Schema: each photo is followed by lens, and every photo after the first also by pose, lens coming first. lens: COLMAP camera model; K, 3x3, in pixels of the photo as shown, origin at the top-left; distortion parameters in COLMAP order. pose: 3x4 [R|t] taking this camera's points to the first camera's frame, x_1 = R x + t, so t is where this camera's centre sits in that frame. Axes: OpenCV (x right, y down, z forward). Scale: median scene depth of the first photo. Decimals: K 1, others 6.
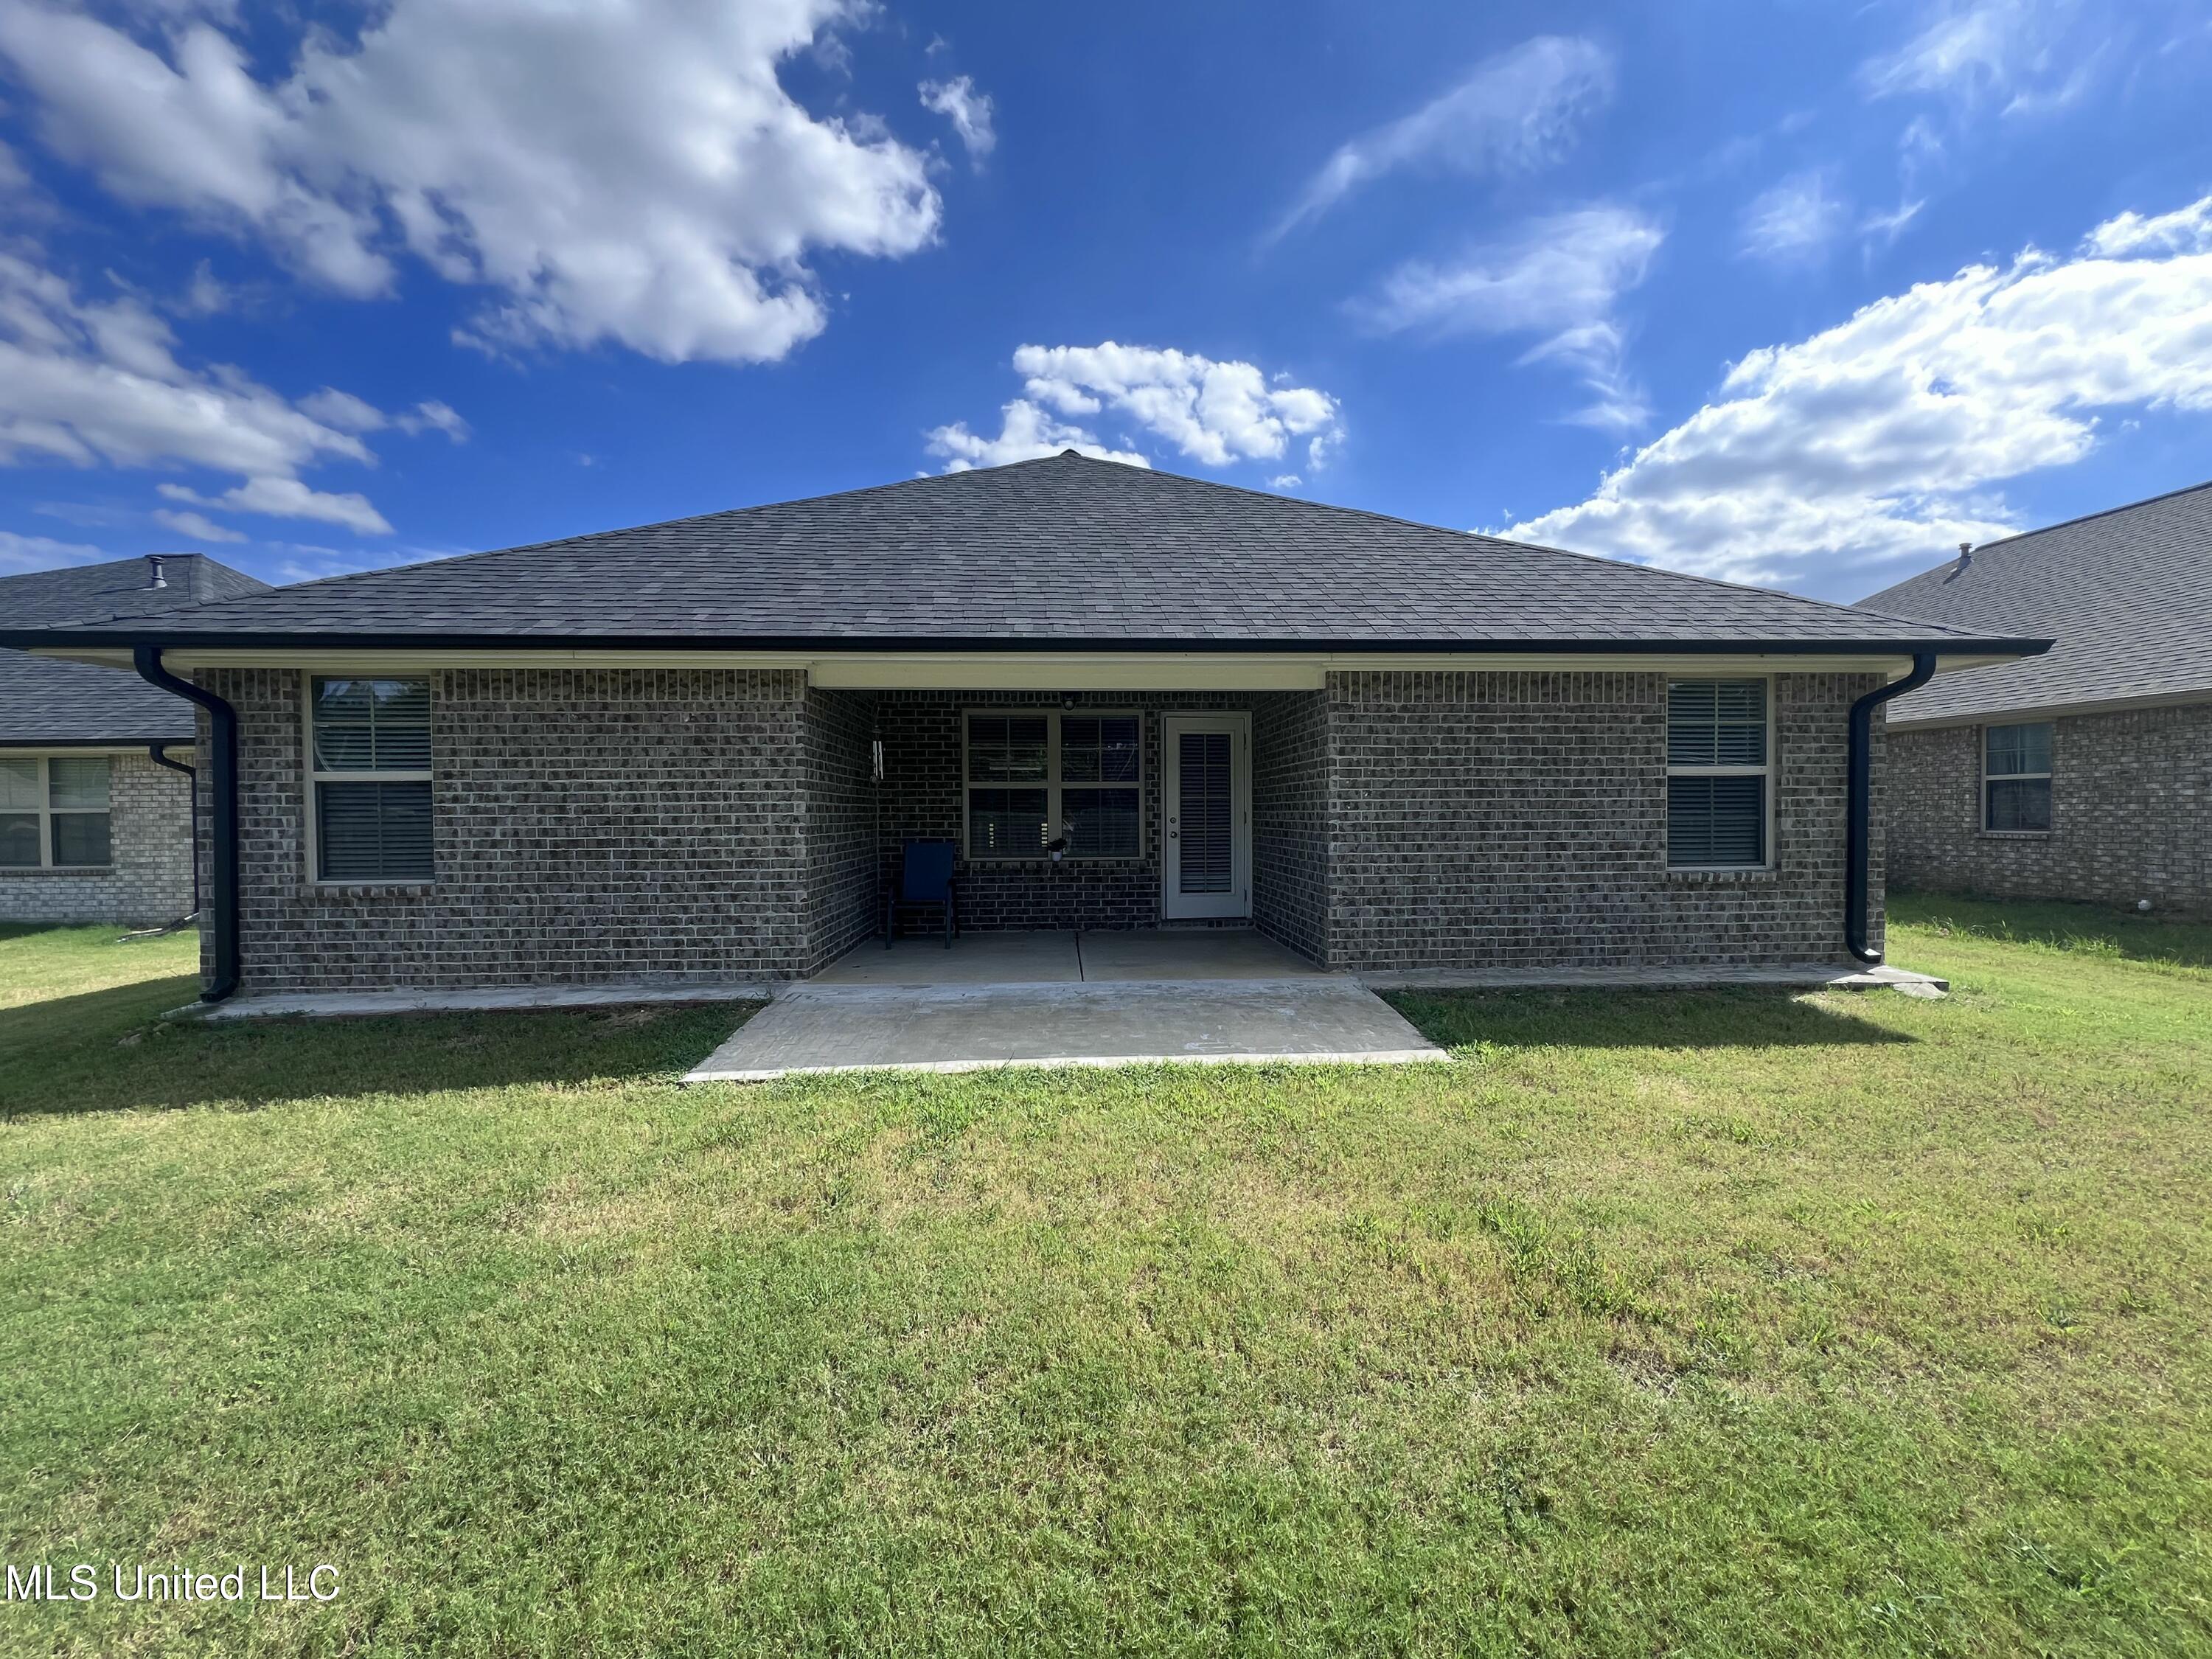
lens RADIAL K [[881.6, 0, 1127.3], [0, 881.6, 809.4], [0, 0, 1]] dist [-0.000939, 0.000985]
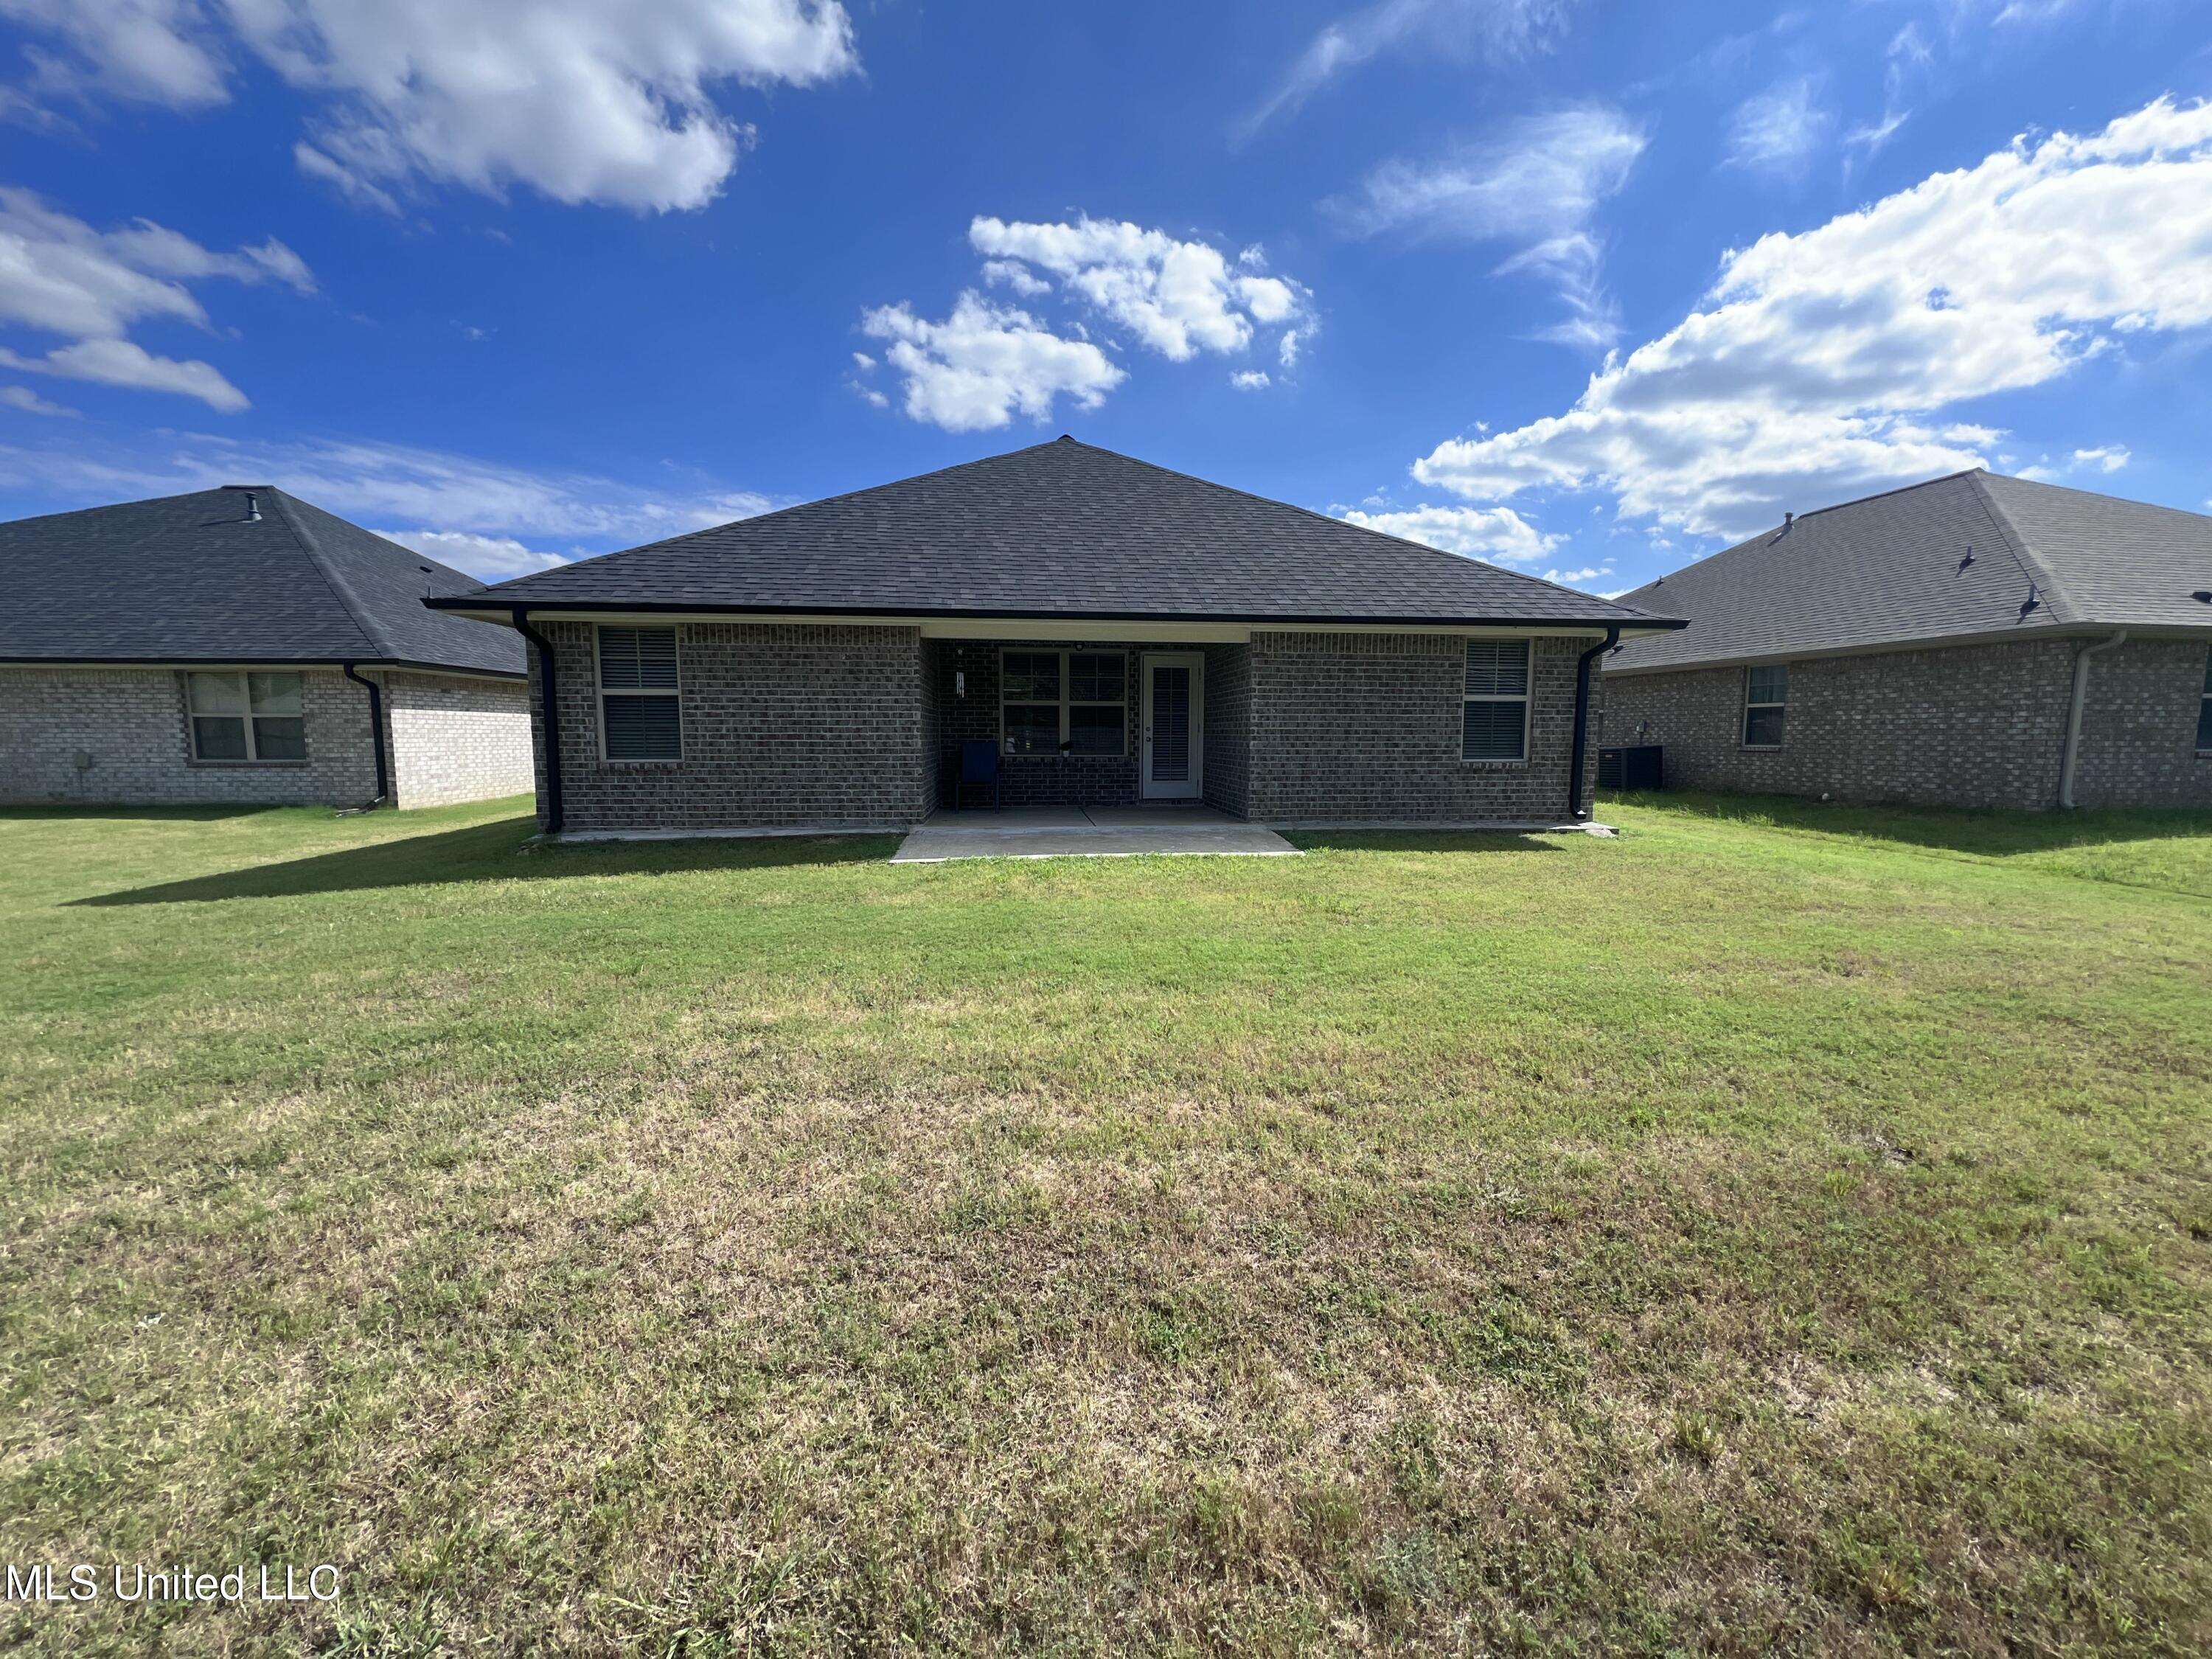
lens RADIAL K [[881.6, 0, 1097.9], [0, 881.6, 846.1], [0, 0, 1]] dist [-0.000939, 0.000985]
pose [[0.999874, 0.008883, 0.013162, -0.045697], [-0.010528, 0.991365, 0.130709, 0.014232], [-0.011887, -0.130831, 0.991333, -0.424731]]
